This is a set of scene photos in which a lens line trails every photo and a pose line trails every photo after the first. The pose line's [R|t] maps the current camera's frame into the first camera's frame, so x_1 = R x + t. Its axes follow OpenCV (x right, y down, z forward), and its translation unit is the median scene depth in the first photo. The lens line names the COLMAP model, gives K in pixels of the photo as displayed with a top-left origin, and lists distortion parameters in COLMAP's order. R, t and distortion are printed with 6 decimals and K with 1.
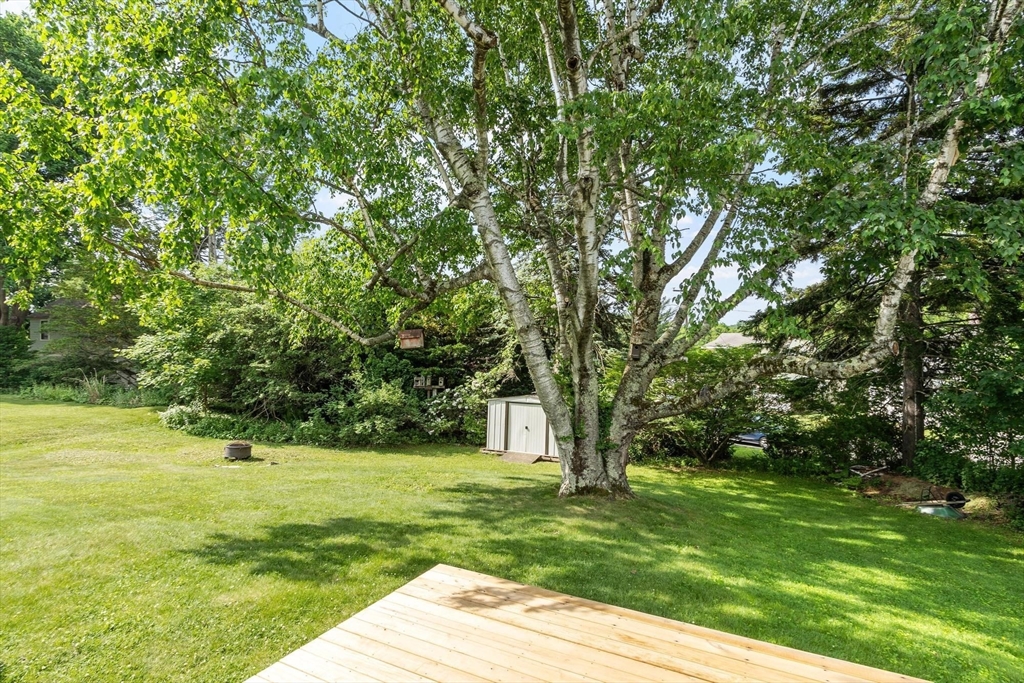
lens RADIAL K [[518.5, 0, 522.9], [0, 518.5, 342.2], [0, 0, 1]] dist [0.001501, -0.004695]
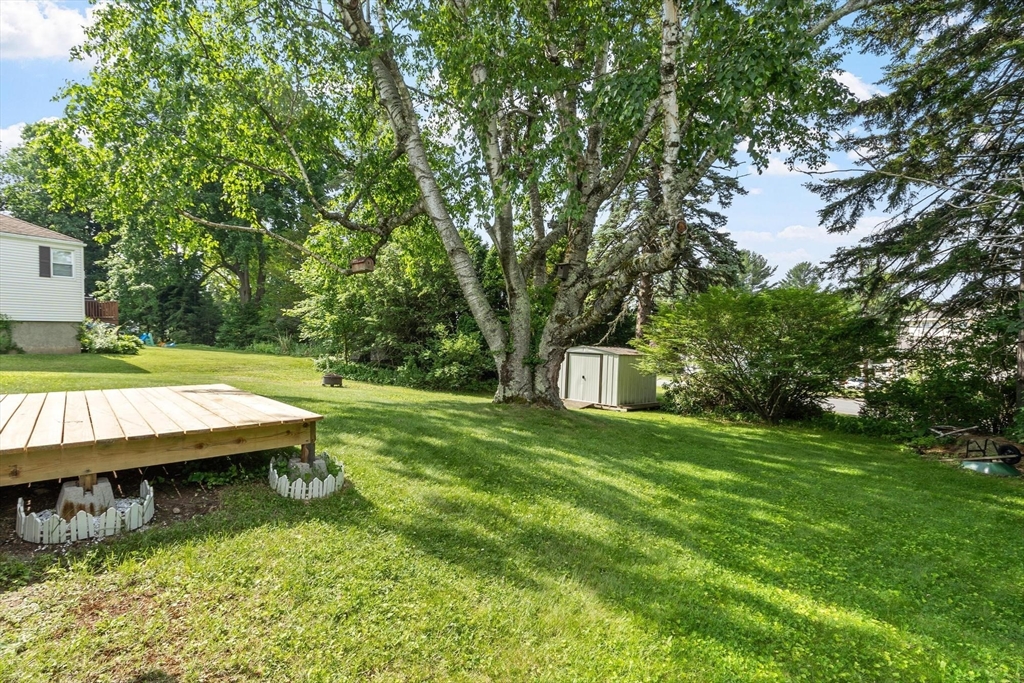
lens RADIAL K [[518.5, 0, 512.6], [0, 518.5, 339.7], [0, 0, 1]] dist [0.001501, -0.004695]
pose [[0.930884, 0.005492, -0.365273, 0.251739], [0.004633, 0.999629, 0.026836, 0.062532], [0.365285, -0.026673, 0.930514, -0.007269]]
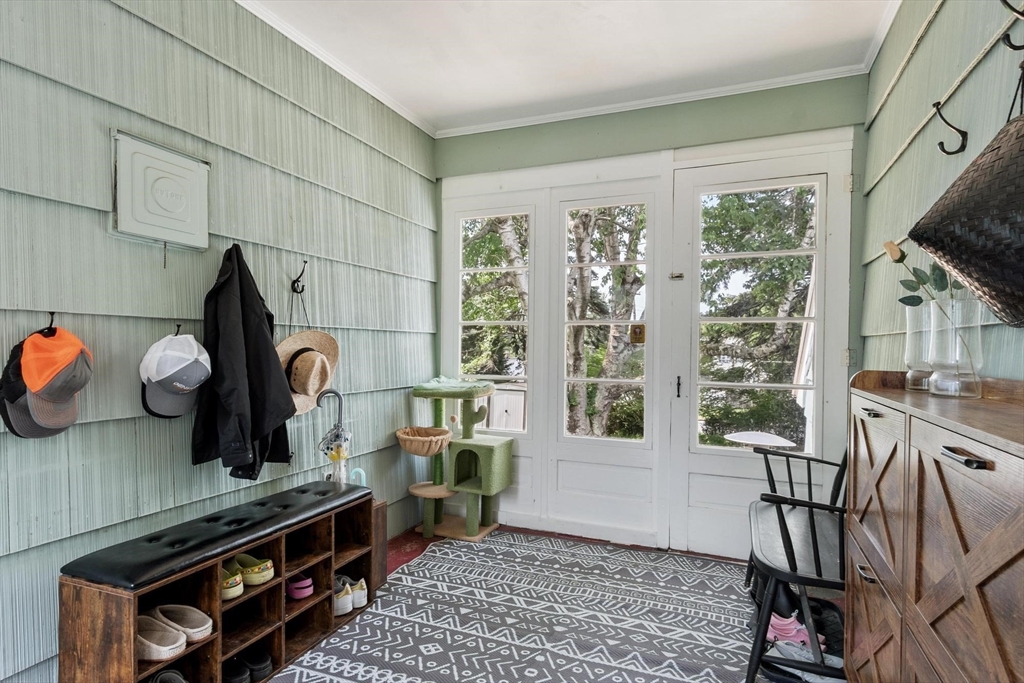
lens RADIAL K [[518.5, 0, 530.4], [0, 518.5, 348.3], [0, 0, 1]] dist [0.001501, -0.004695]
pose [[0.992351, 0.010227, 0.123023, -0.081940], [-0.011846, 0.999853, 0.012435, 0.010553], [-0.122877, -0.013797, 0.992326, -0.153815]]
